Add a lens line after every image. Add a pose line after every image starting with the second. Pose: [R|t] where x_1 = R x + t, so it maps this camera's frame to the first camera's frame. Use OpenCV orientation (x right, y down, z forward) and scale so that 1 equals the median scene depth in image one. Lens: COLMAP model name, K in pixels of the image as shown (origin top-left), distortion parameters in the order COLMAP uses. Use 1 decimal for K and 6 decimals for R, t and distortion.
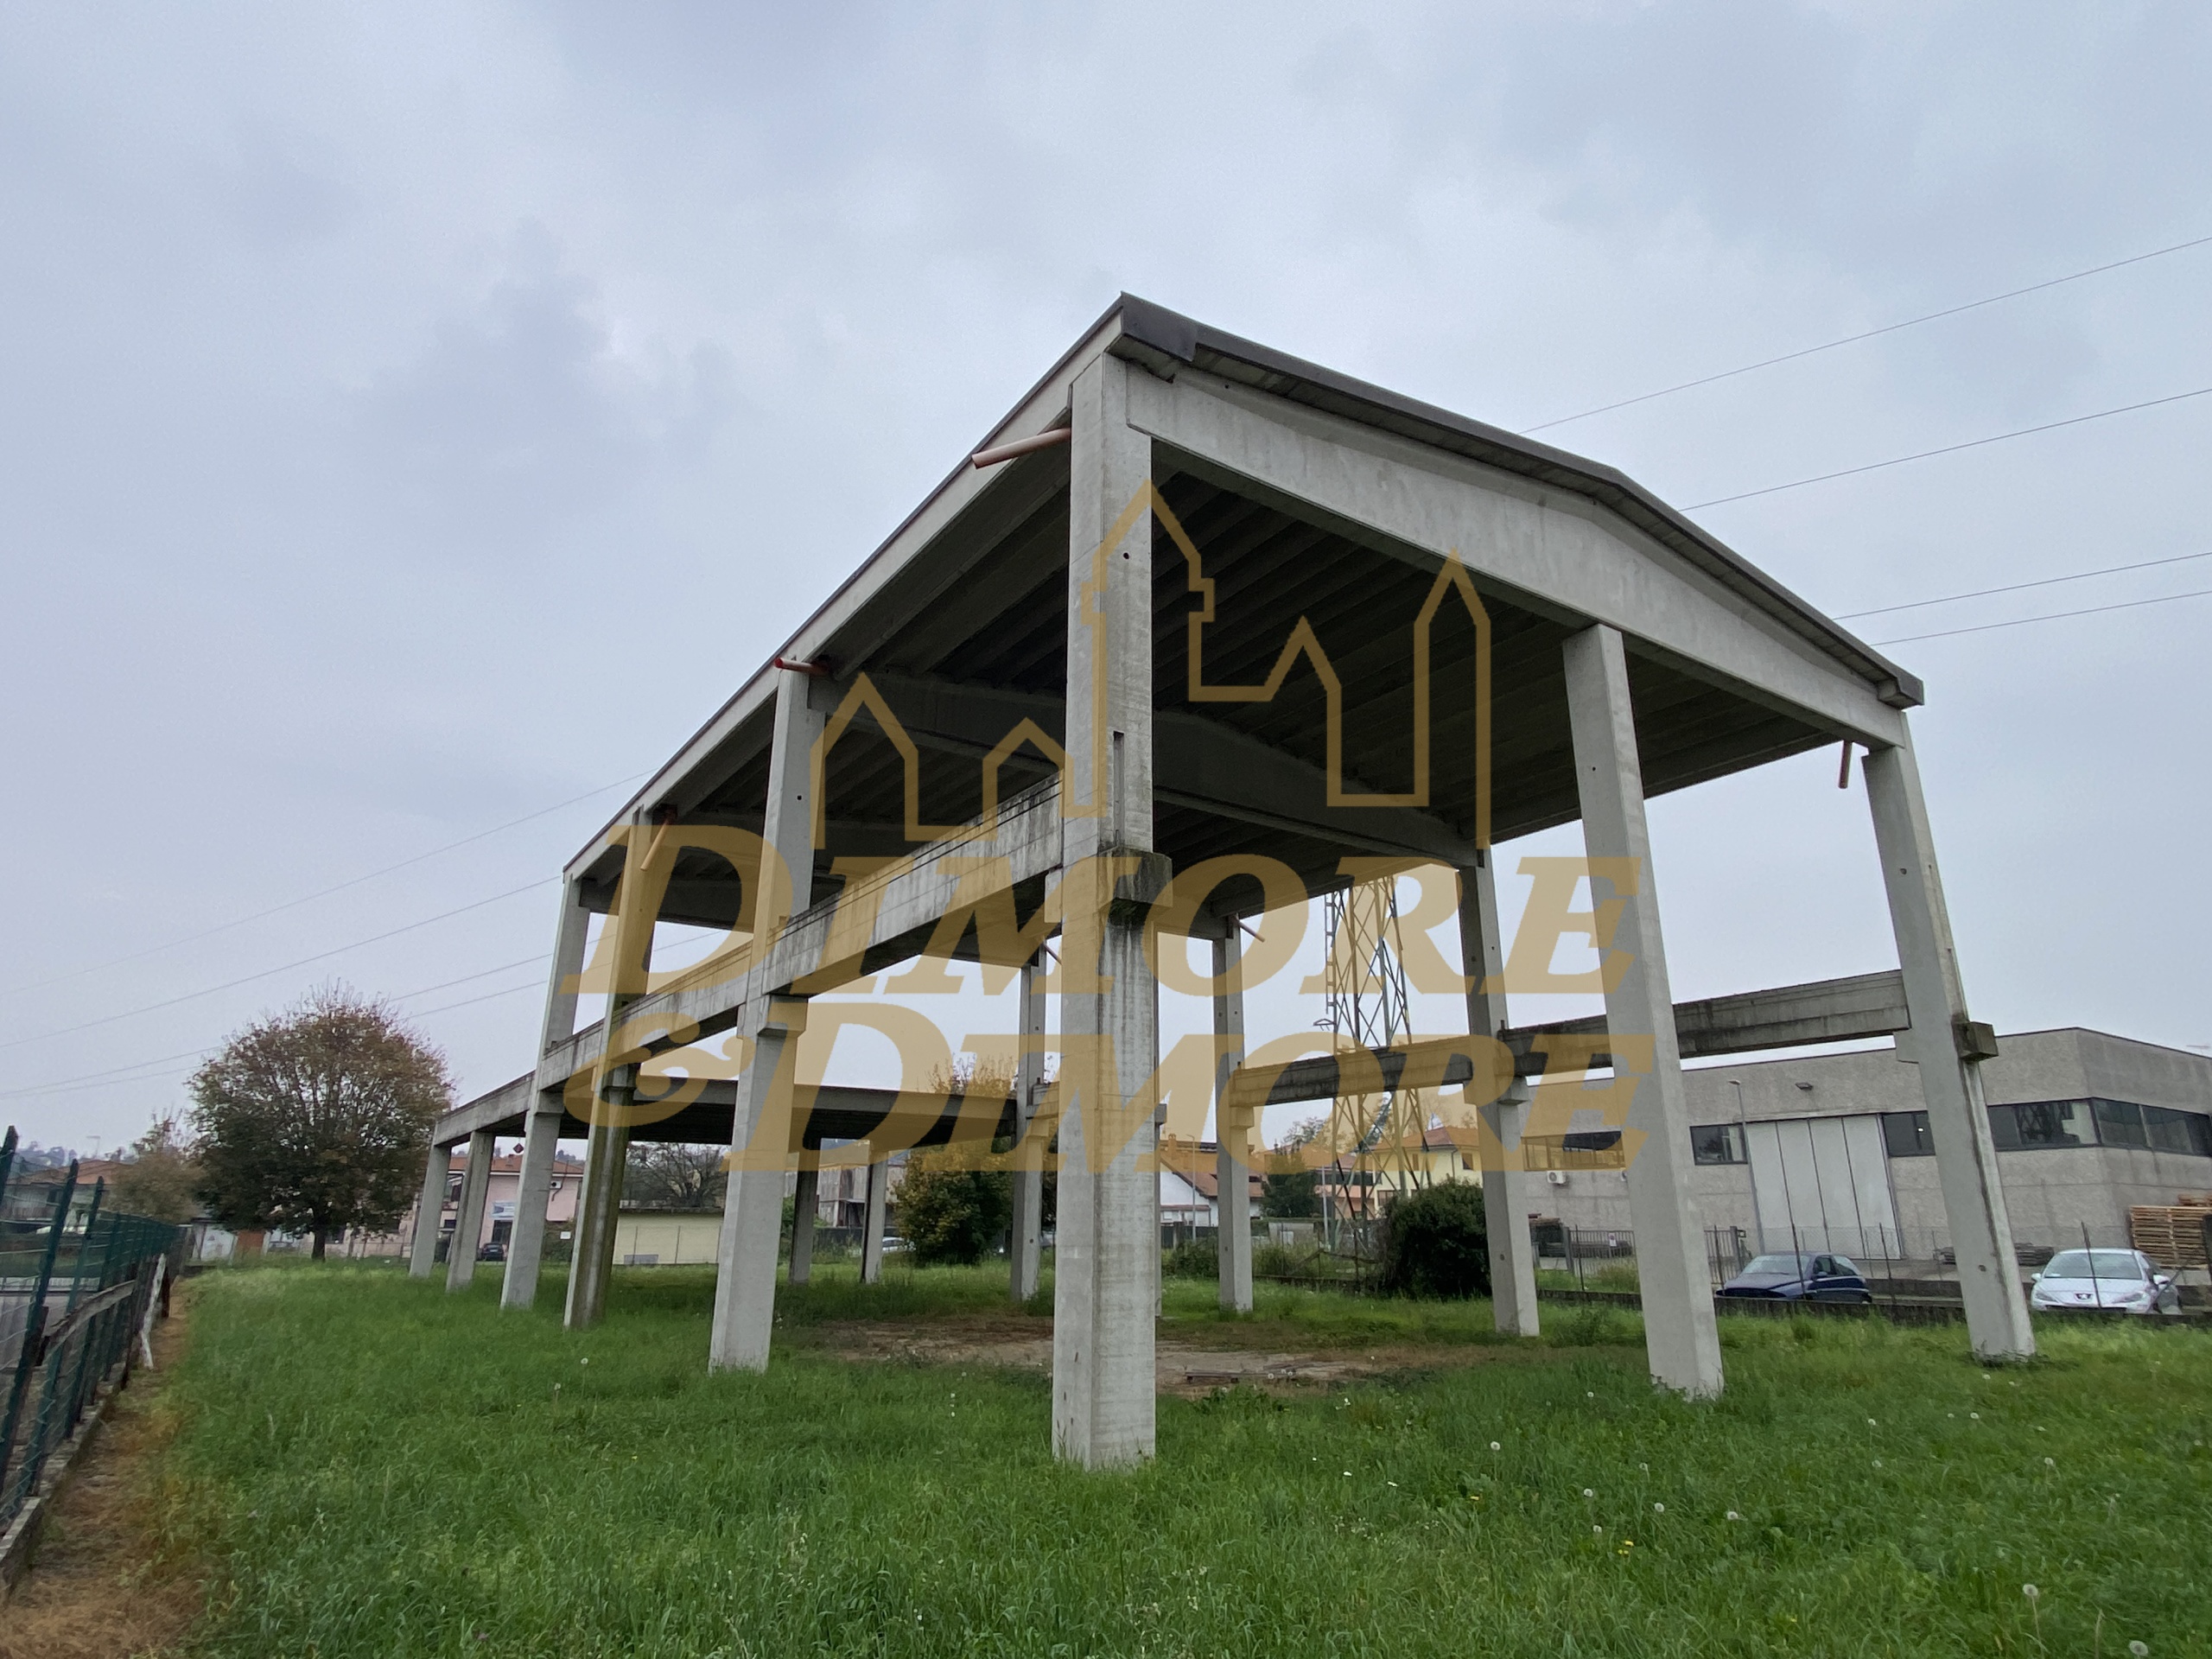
lens RADIAL K [[1248.0, 0, 1099.1], [0, 1248.0, 829.7], [0, 0, 1]] dist [0.000536, -0.000722]
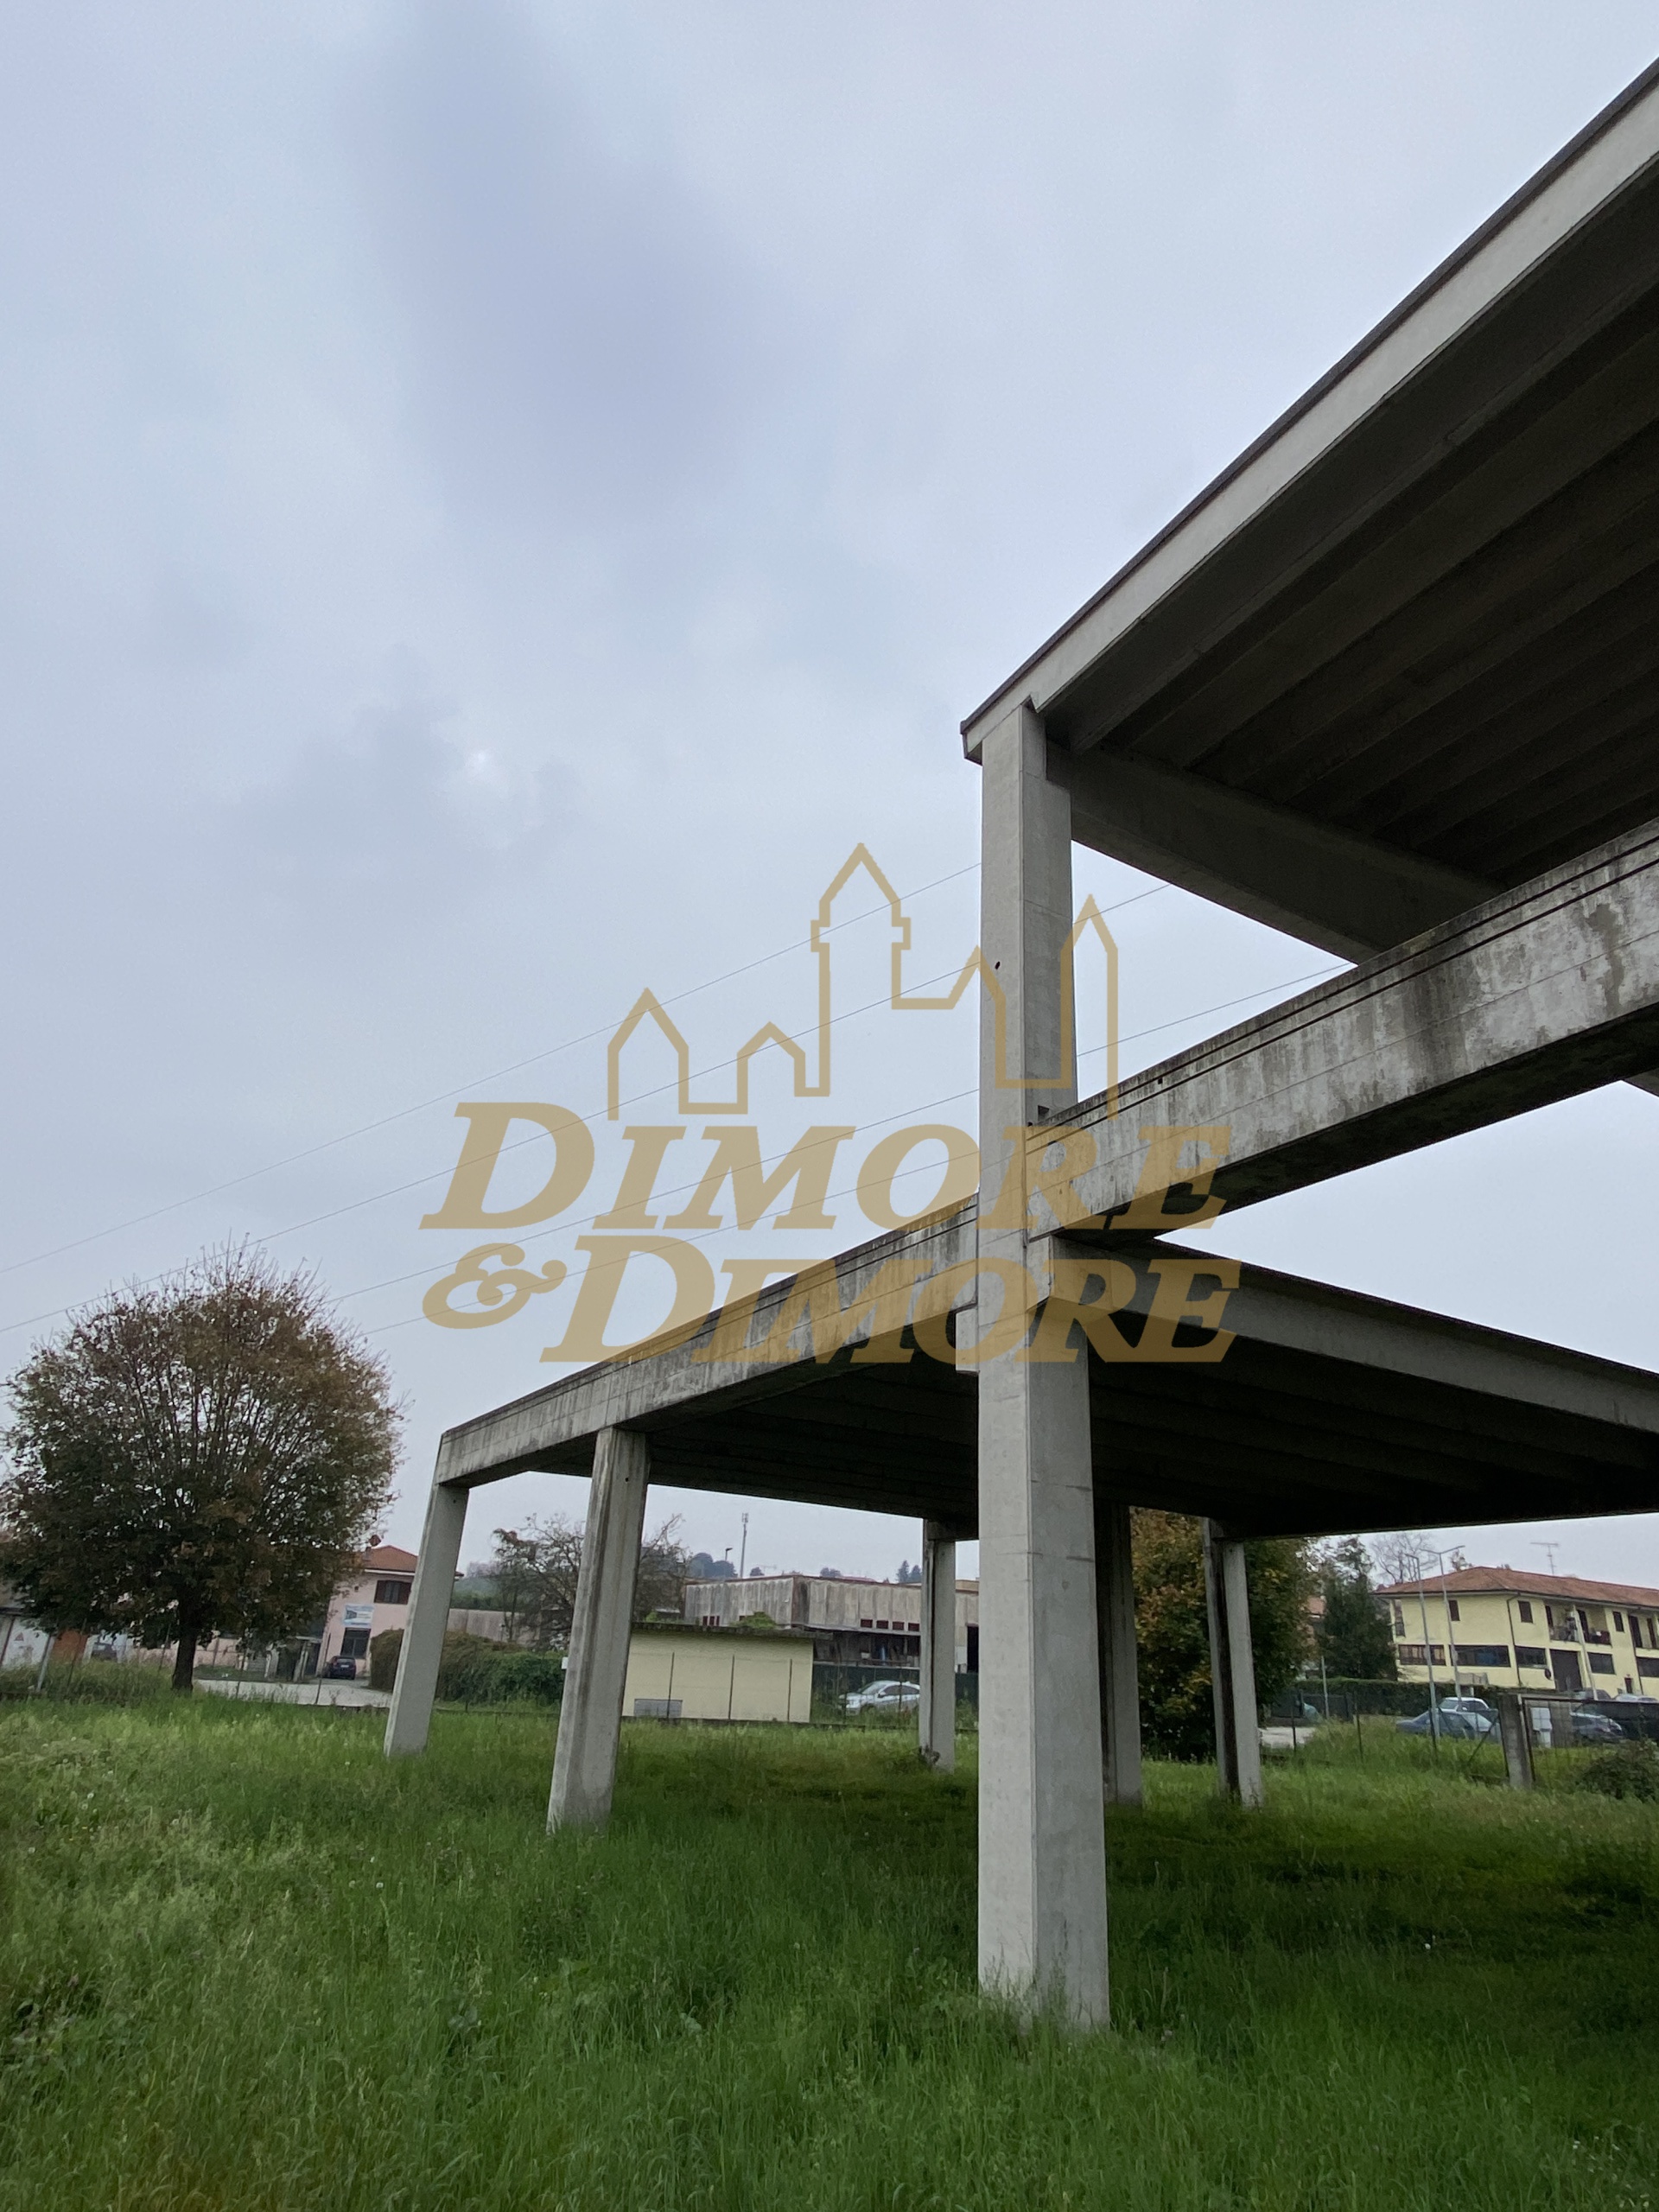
lens RADIAL K [[1248.0, 0, 835.0], [0, 1248.0, 1103.7], [0, 0, 1]] dist [0.000536, -0.000722]
pose [[0.997612, 0.019519, -0.066251, -0.257174], [-0.026771, 0.993526, -0.110402, 0.113075], [0.063667, 0.111912, 0.991676, 0.361594]]
